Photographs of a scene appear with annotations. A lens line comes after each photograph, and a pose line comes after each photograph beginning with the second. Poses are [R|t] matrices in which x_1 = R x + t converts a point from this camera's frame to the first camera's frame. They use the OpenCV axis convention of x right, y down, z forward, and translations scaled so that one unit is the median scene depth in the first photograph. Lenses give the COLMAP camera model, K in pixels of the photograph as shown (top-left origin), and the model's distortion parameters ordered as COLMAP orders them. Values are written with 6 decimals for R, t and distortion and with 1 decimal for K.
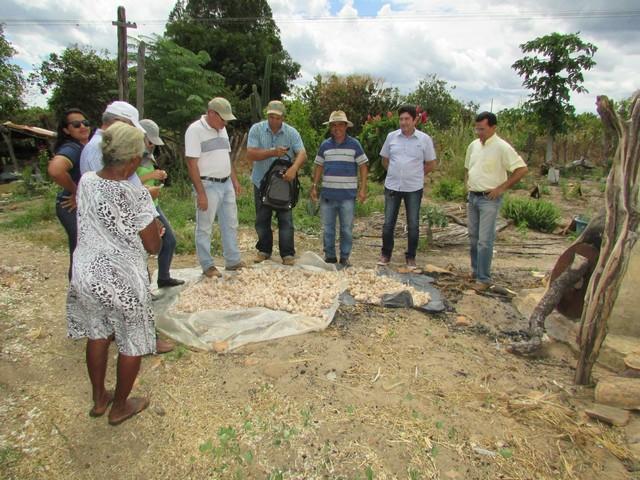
lens RADIAL K [[457.1, 0, 314.9], [0, 457.1, 238.0], [0, 0, 1]] dist [-0.030469, 0.005338]
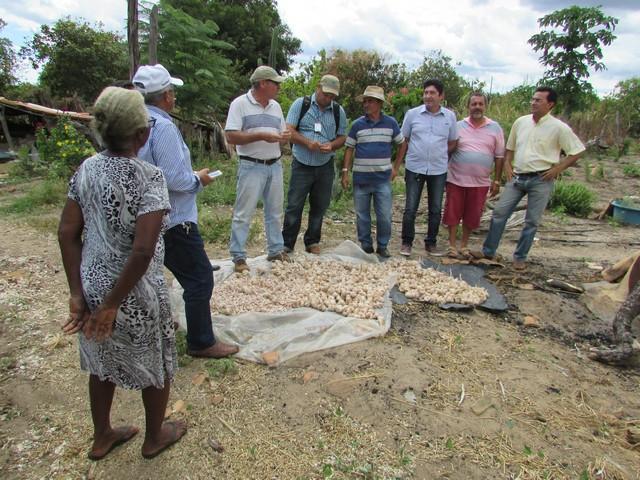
lens RADIAL K [[457.1, 0, 314.9], [0, 457.1, 238.0], [0, 0, 1]] dist [-0.030469, 0.005338]
pose [[0.999933, -0.000050, 0.011599, -0.082888], [-0.000481, 0.998952, 0.045769, -0.017570], [-0.011589, -0.045772, 0.998885, 0.090311]]
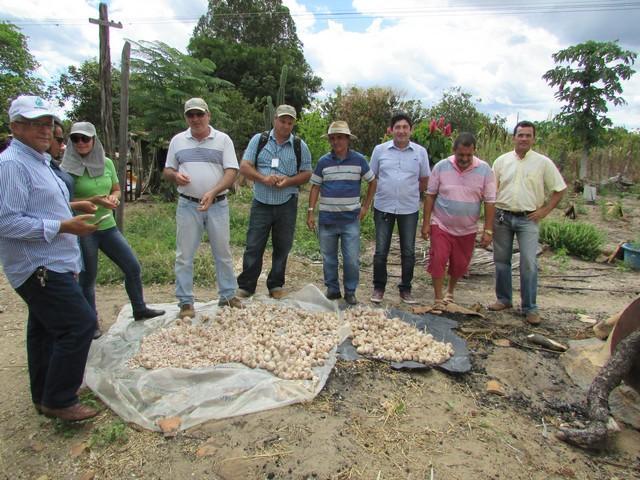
lens RADIAL K [[455.8, 0, 313.3], [0, 455.8, 237.6], [0, 0, 1]] dist [-0.034107, 0.009283]
pose [[0.998557, 0.013940, -0.051853, 0.039875], [-0.015440, 0.999470, -0.028642, -0.033611], [0.051426, 0.029401, 0.998244, 0.159266]]
